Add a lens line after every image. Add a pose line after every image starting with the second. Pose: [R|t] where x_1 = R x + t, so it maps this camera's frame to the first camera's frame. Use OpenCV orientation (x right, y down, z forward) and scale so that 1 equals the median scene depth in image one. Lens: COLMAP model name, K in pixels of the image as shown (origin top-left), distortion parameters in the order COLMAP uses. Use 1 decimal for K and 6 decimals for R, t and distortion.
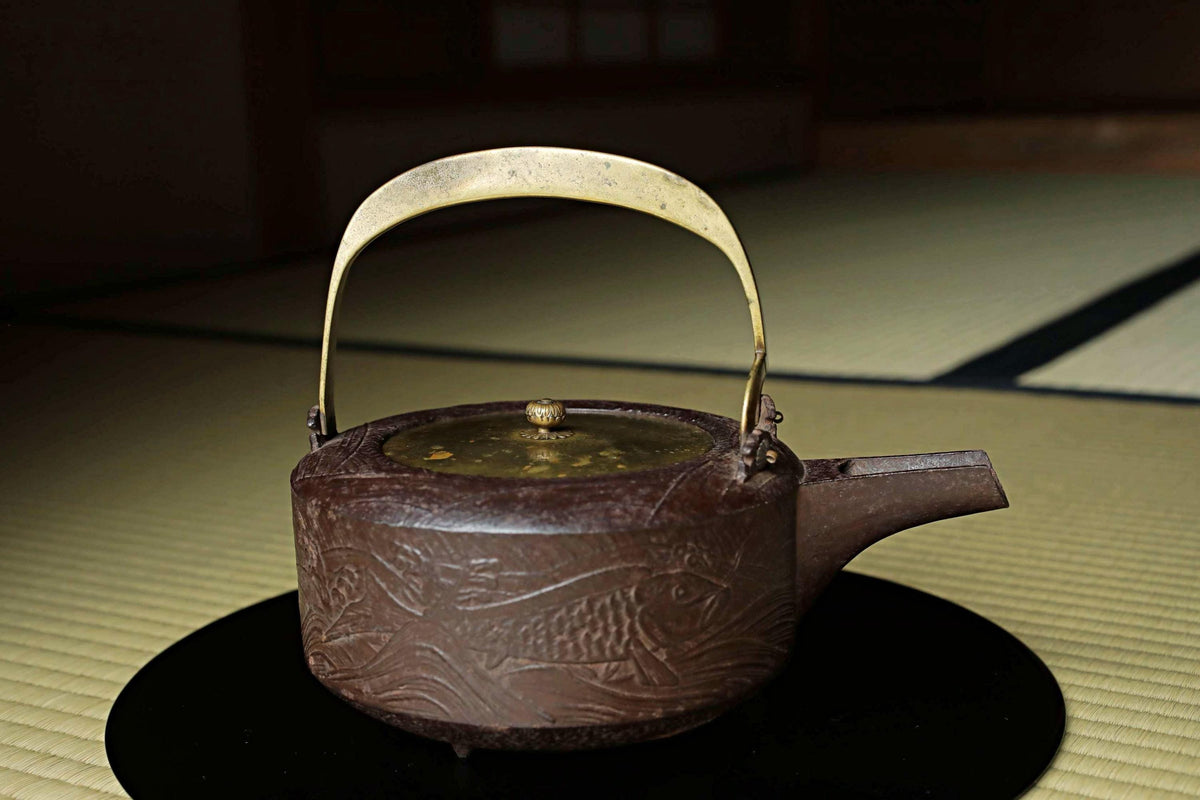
lens RADIAL K [[1915.0, 0, 600.0], [0, 1915.0, 400.0], [0, 0, 1]] dist [-0.002424, 0.014003]
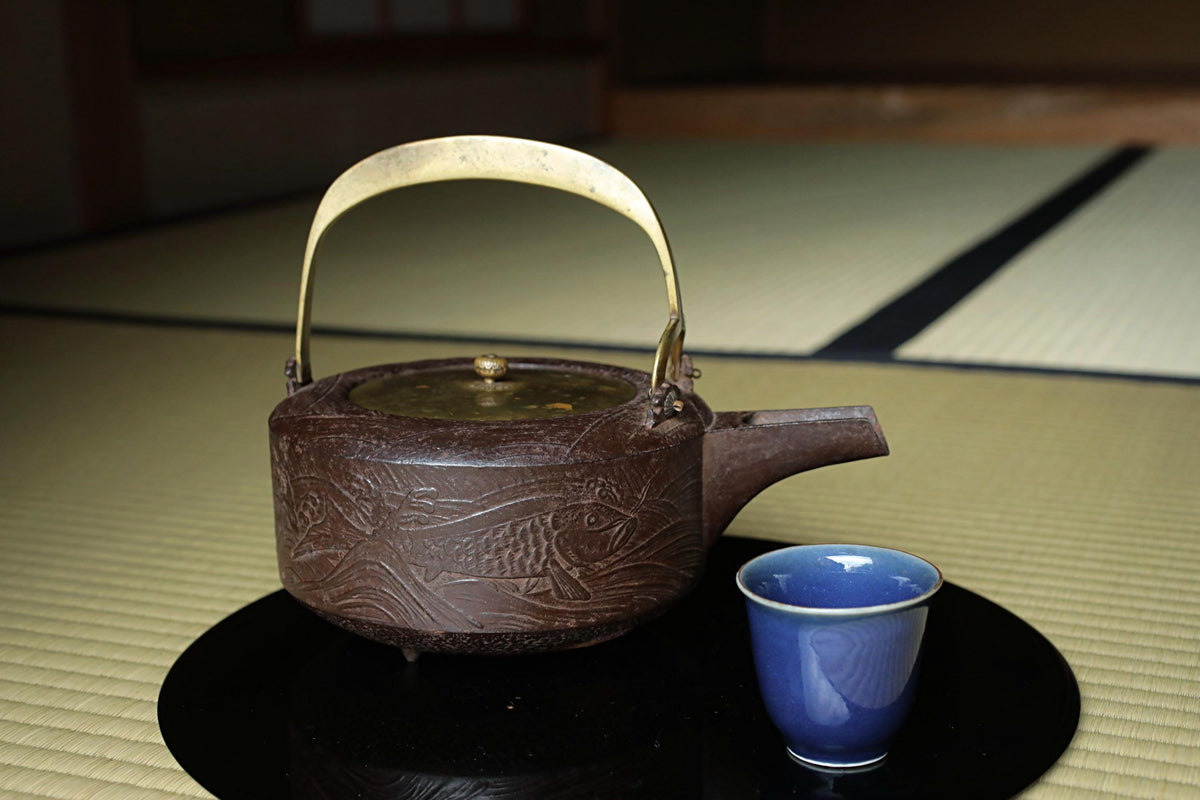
lens RADIAL K [[1915.0, 0, 600.0], [0, 1915.0, 400.0], [0, 0, 1]] dist [-0.002424, 0.014003]
pose [[0.999320, 0.018864, -0.031690, 0.081925], [-0.018408, 0.999724, 0.014604, 0.009774], [0.031956, -0.014010, 0.999391, -0.167013]]
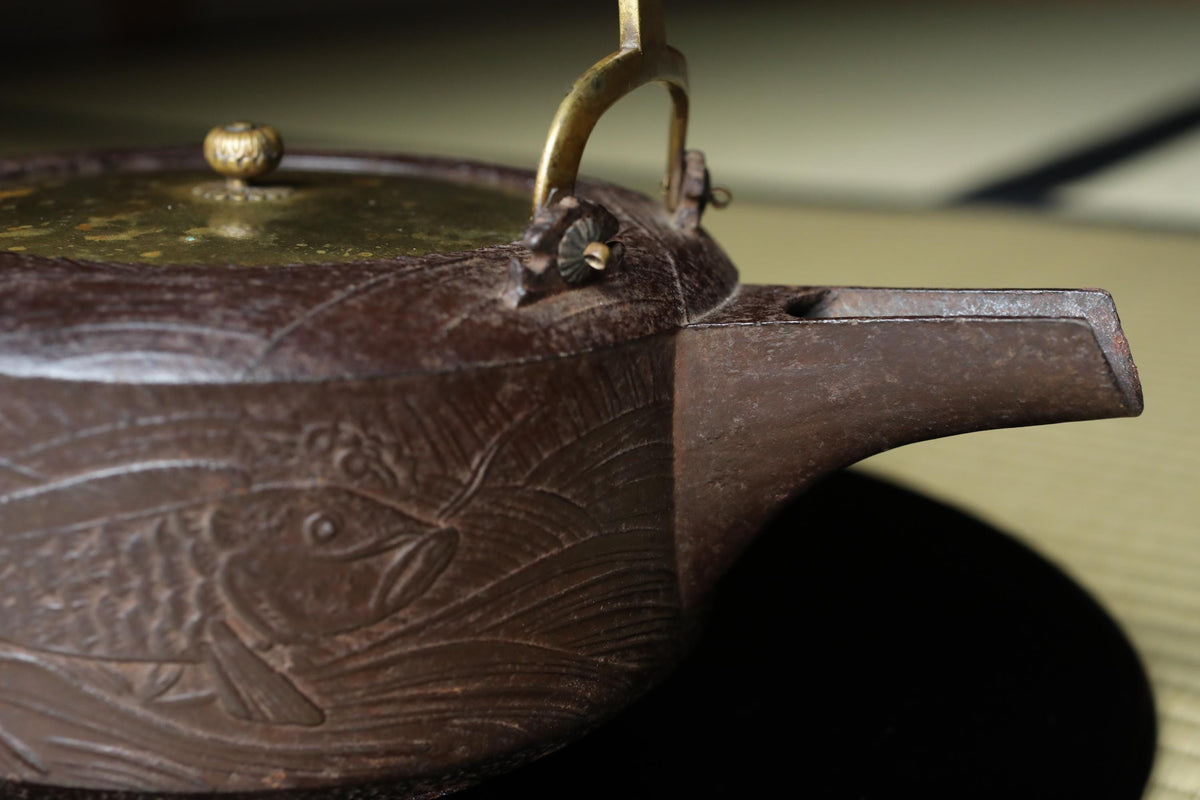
lens RADIAL K [[1915.0, 0, 600.0], [0, 1915.0, 400.0], [0, 0, 1]] dist [-0.002424, 0.014003]
pose [[0.974031, 0.092157, -0.206810, 0.196115], [-0.077598, 0.993971, 0.077457, 0.028751], [0.212702, -0.059398, 0.975310, 0.564891]]
